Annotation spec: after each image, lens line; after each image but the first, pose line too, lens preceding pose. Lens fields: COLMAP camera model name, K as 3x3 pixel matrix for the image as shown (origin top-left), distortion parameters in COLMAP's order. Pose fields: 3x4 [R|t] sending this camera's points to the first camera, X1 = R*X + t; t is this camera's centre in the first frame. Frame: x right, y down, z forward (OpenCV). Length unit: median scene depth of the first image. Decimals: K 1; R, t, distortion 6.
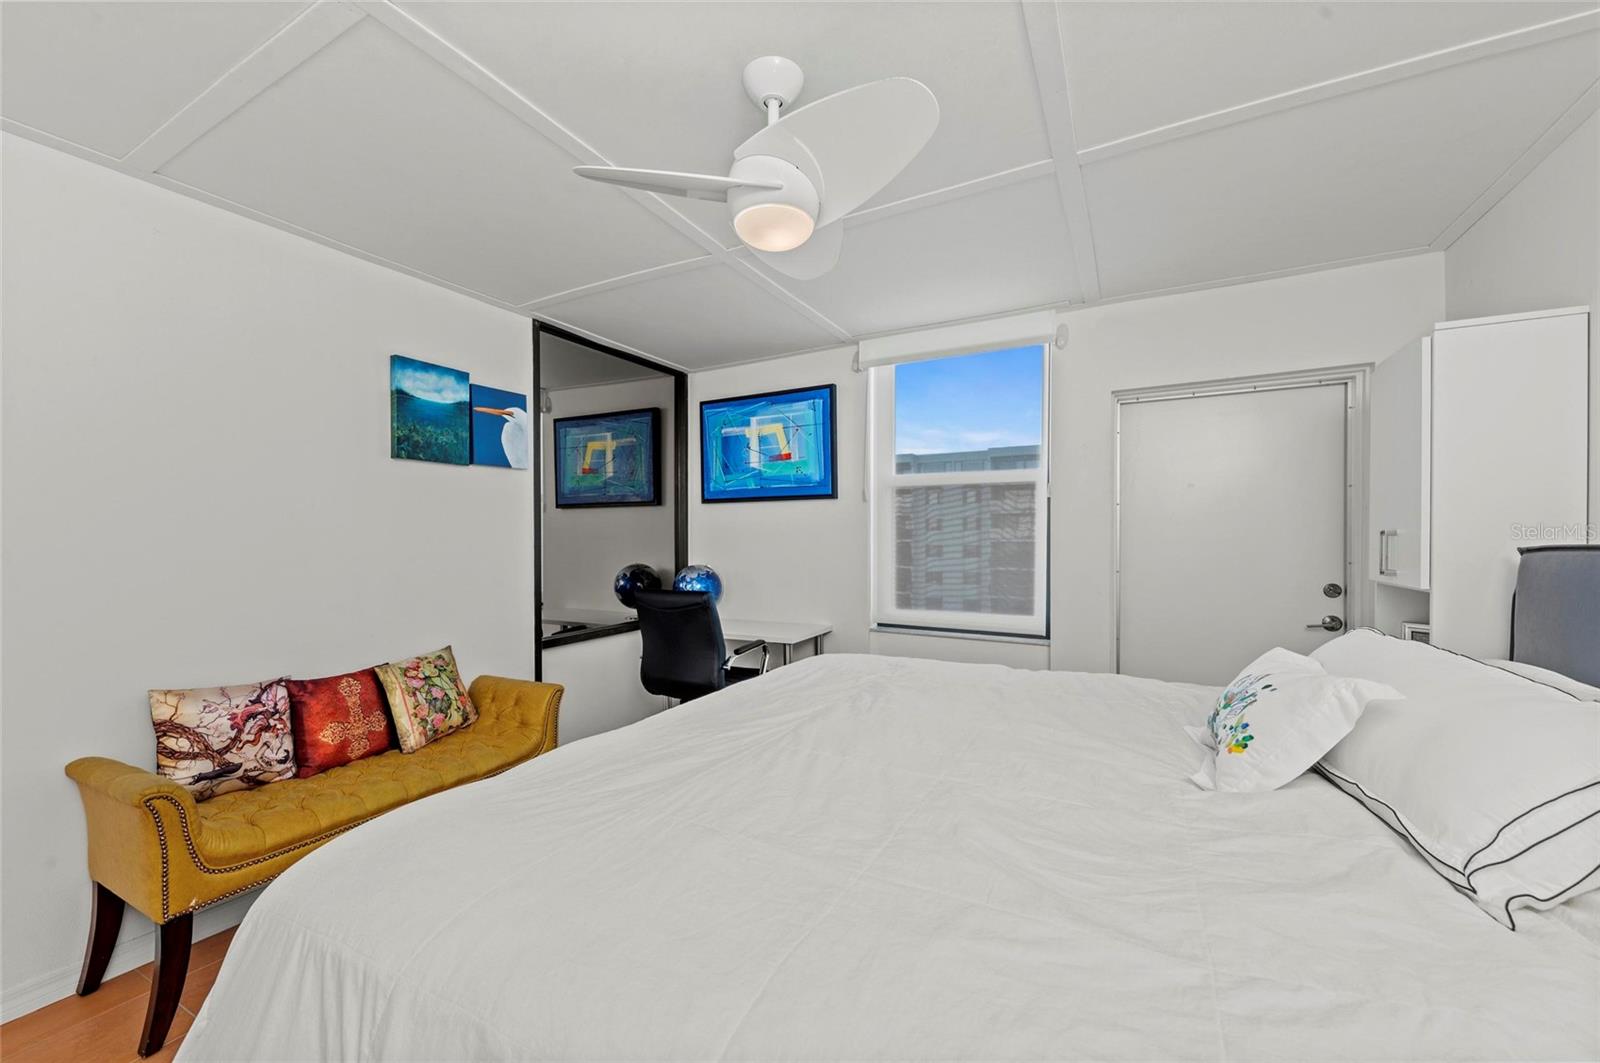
lens RADIAL K [[625.7, 0, 799.8], [0, 625.7, 544.3], [0, 0, 1]] dist [0.005151, -0.003413]
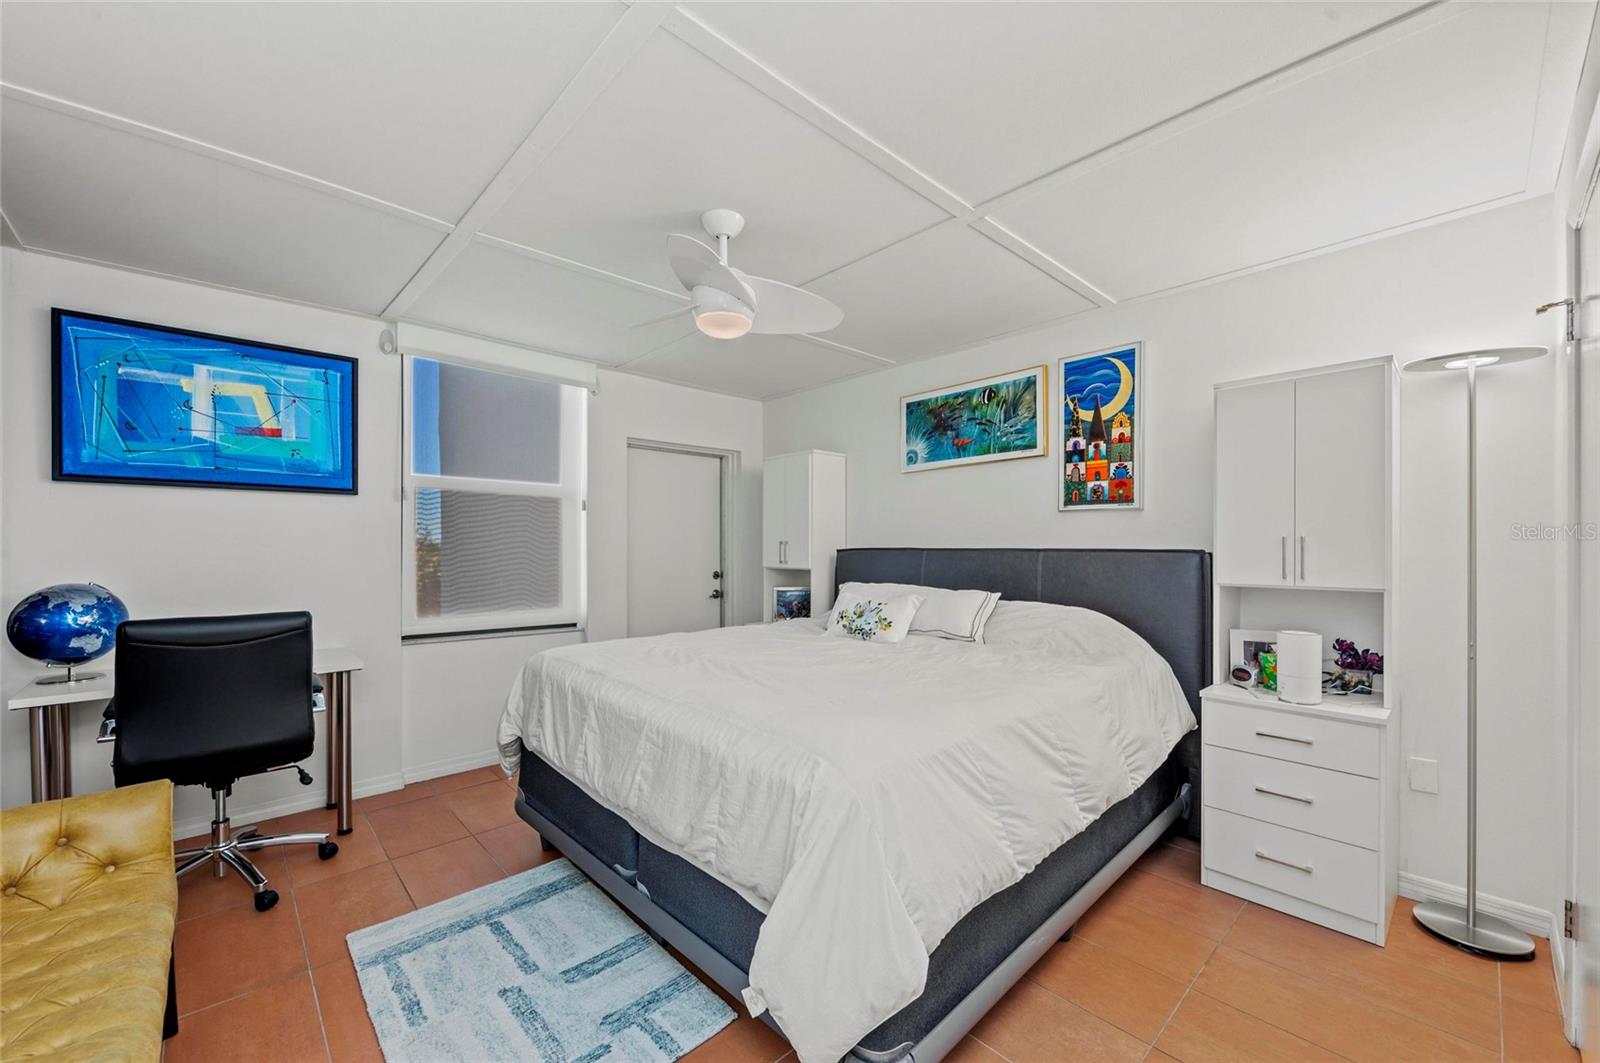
lens RADIAL K [[625.7, 0, 792.4], [0, 625.7, 540.9], [0, 0, 1]] dist [0.005151, -0.003413]
pose [[0.330443, 0.010683, 0.943766, -1.079279], [0.001309, 0.999930, -0.011777, -0.000519], [-0.943825, 0.005127, 0.330405, 0.333261]]
